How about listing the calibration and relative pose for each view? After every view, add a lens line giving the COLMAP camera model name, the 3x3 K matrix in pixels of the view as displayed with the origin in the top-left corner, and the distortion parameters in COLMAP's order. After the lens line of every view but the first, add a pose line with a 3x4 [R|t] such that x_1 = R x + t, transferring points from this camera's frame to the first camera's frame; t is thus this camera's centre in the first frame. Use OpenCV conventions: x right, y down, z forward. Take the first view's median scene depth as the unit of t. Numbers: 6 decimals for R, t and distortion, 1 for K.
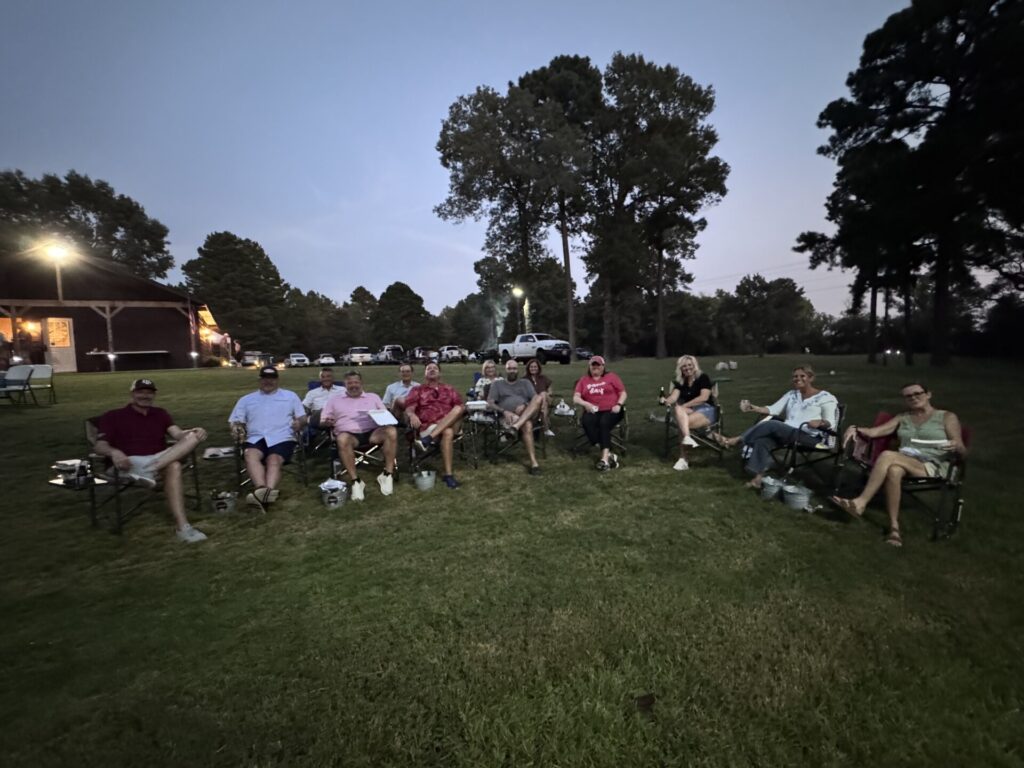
lens RADIAL K [[466.4, 0, 508.9], [0, 466.4, 382.7], [0, 0, 1]] dist [-0.001646, -0.000771]
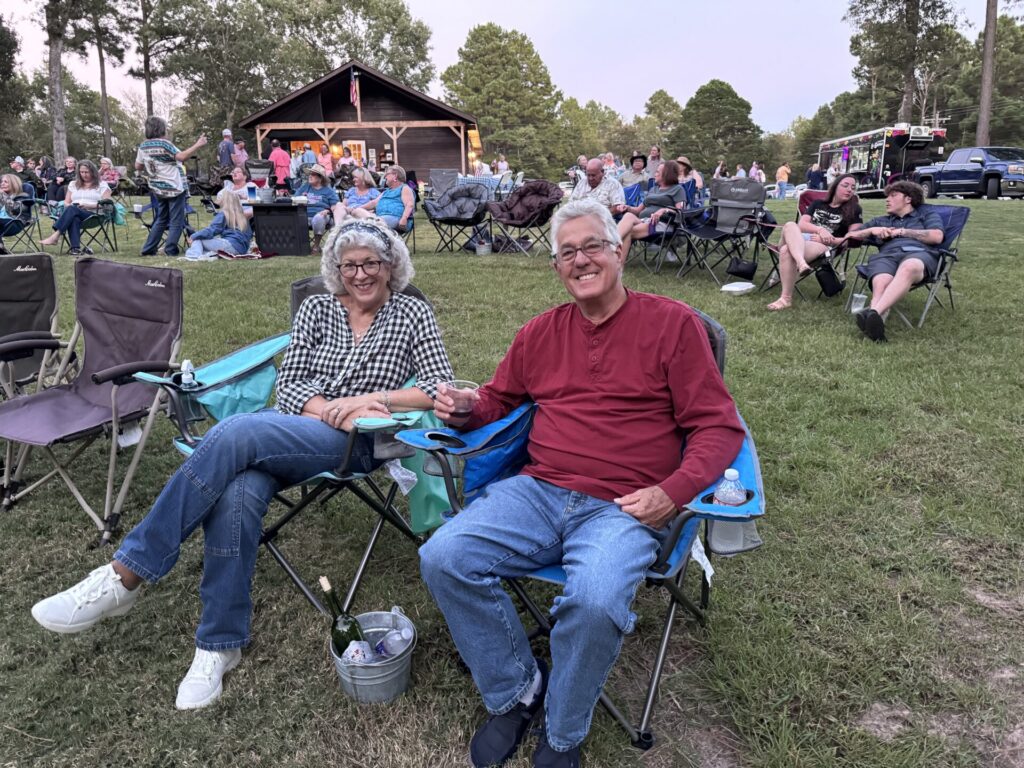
lens RADIAL K [[714.4, 0, 515.5], [0, 714.4, 379.8], [0, 0, 1]] dist [0.004138, -0.008870]
pose [[0.878658, 0.131567, -0.458967, 0.036470], [-0.044800, 0.979762, 0.195090, 0.013952], [0.475346, -0.150855, 0.866769, -0.071111]]
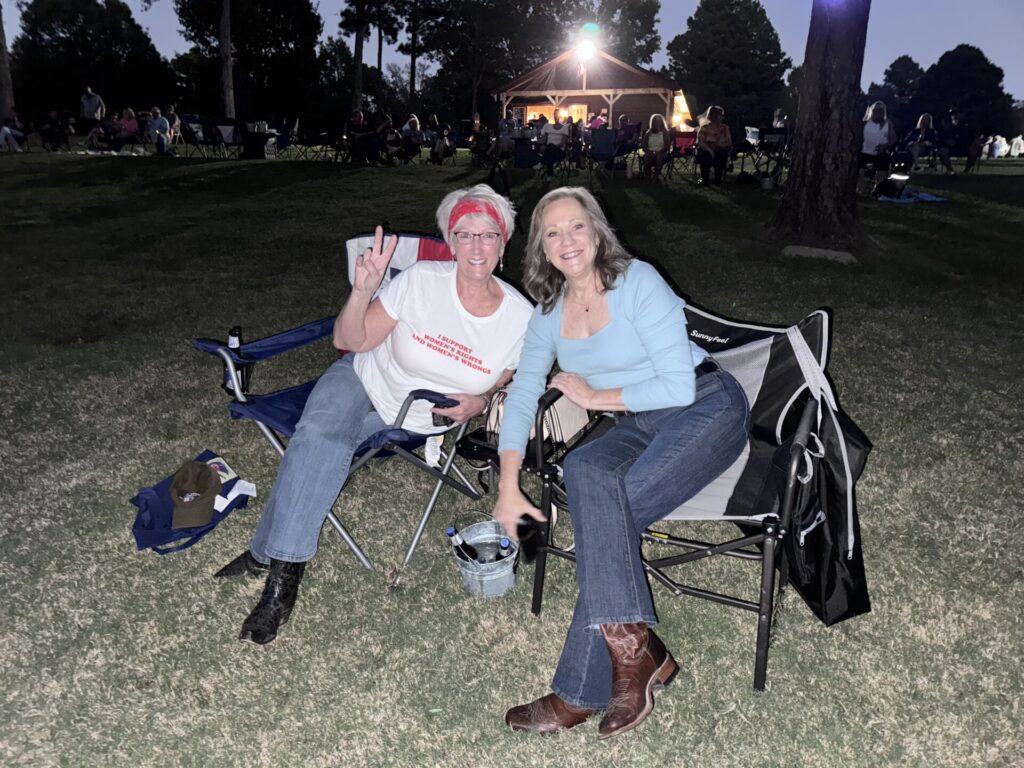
lens RADIAL K [[714.4, 0, 523.1], [0, 714.4, 375.6], [0, 0, 1]] dist [0.004138, -0.008870]
pose [[0.708385, 0.230159, -0.667246, 0.091797], [-0.083126, 0.965966, 0.244948, 0.025502], [0.700914, -0.118052, 0.703408, -0.132392]]
